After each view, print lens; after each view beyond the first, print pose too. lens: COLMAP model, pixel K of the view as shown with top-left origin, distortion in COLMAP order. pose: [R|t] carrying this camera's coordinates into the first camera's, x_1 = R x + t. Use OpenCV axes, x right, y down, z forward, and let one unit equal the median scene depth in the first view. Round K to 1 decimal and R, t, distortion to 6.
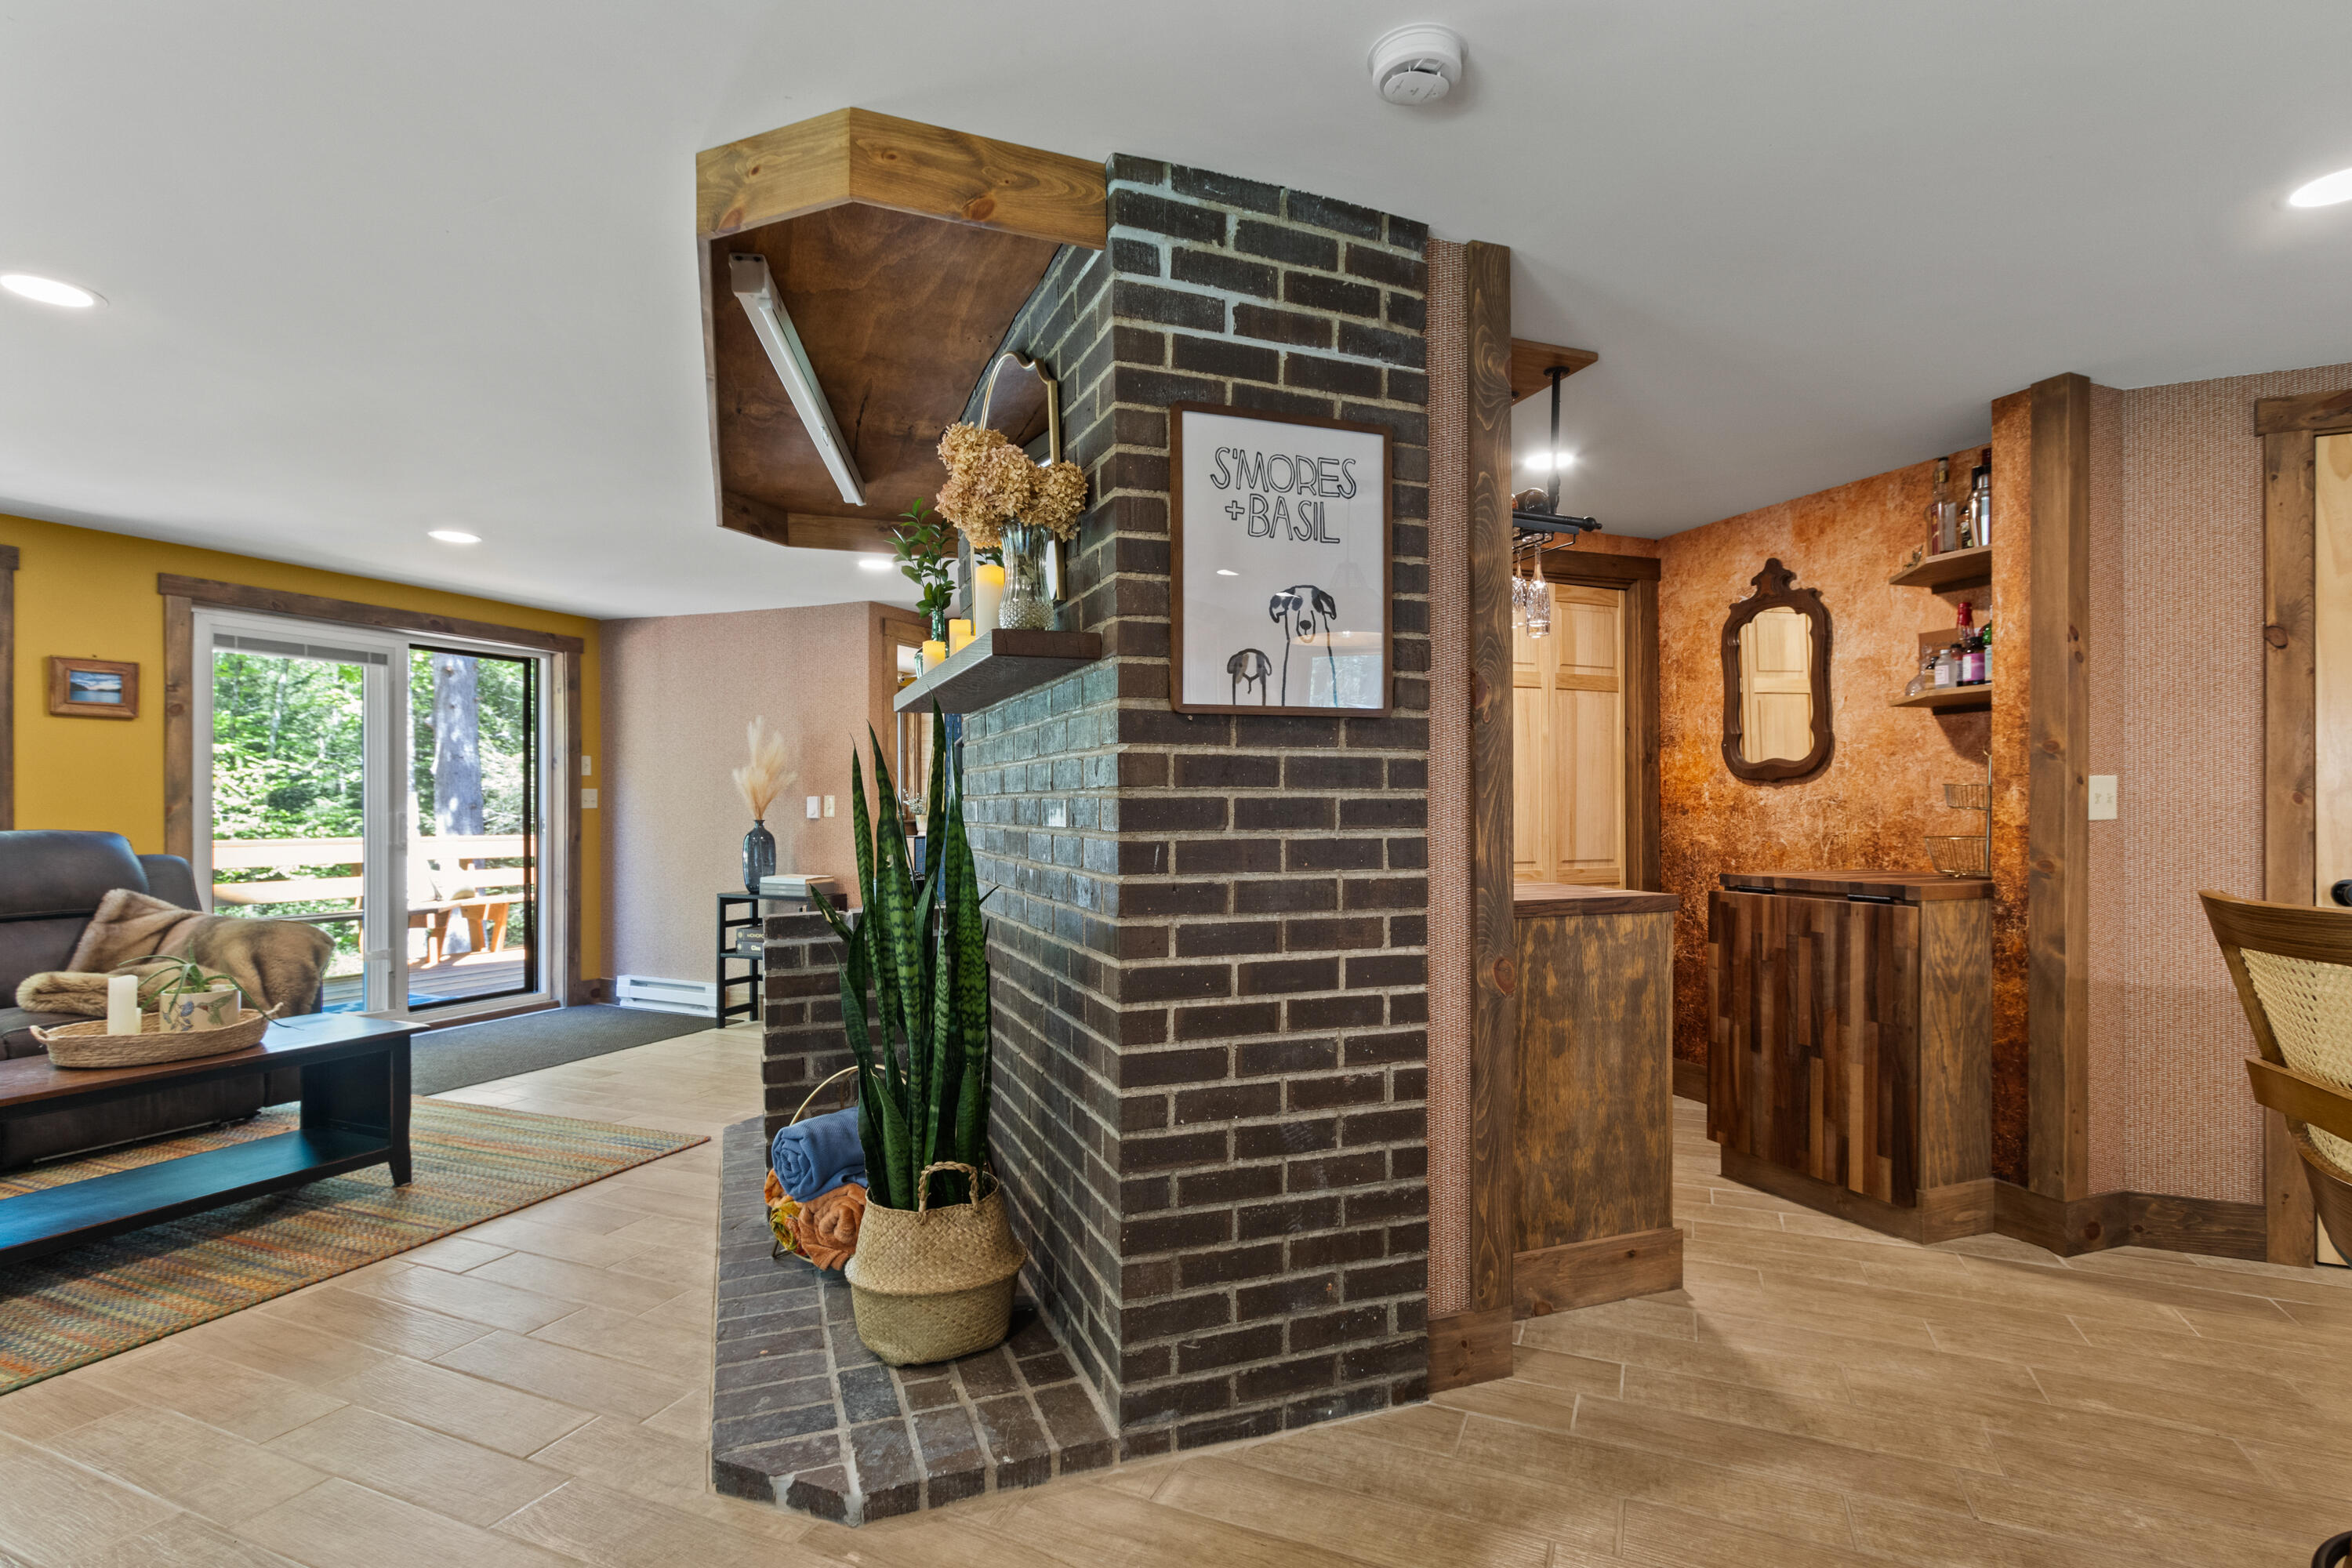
lens RADIAL K [[1110.4, 0, 1175.0], [0, 1110.4, 808.3], [0, 0, 1]] dist [0.000915, -0.001180]
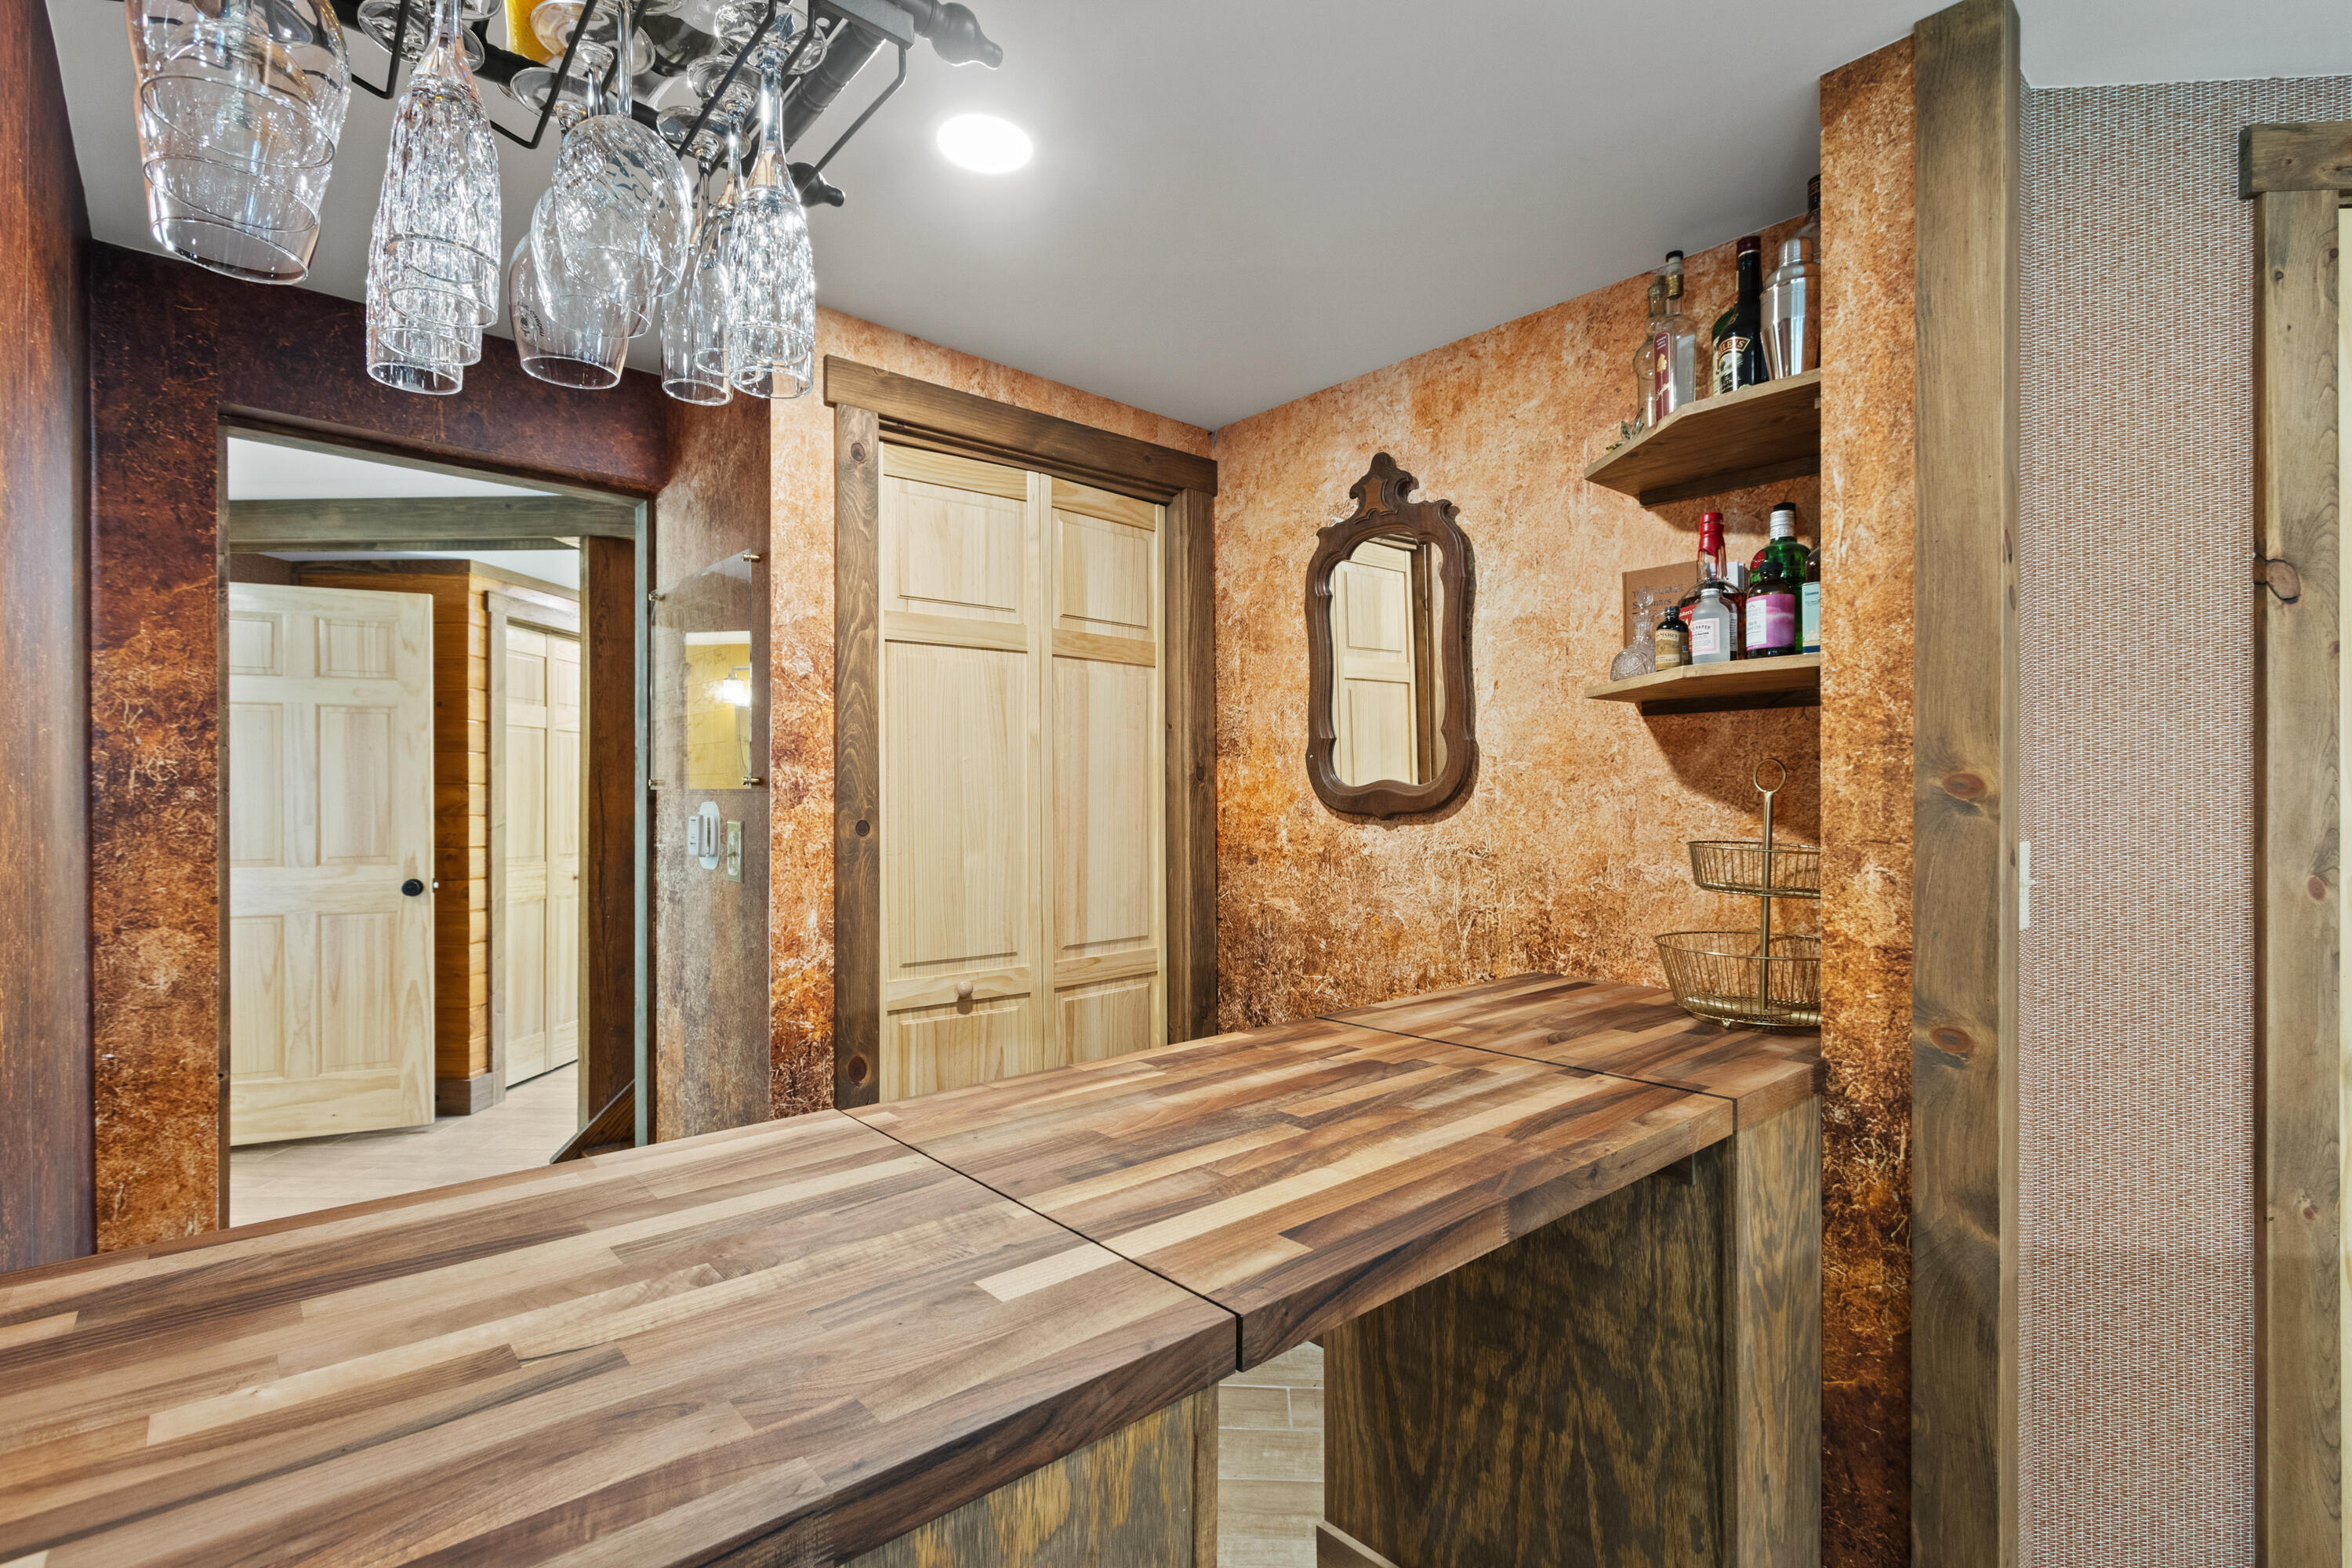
lens RADIAL K [[1110.4, 0, 1175.0], [0, 1110.4, 808.3], [0, 0, 1]] dist [0.000915, -0.001180]
pose [[0.935400, -0.004577, 0.353561, 0.237951], [0.001446, 0.999957, 0.009121, -0.039105], [-0.353588, -0.008021, 0.935367, 0.519023]]
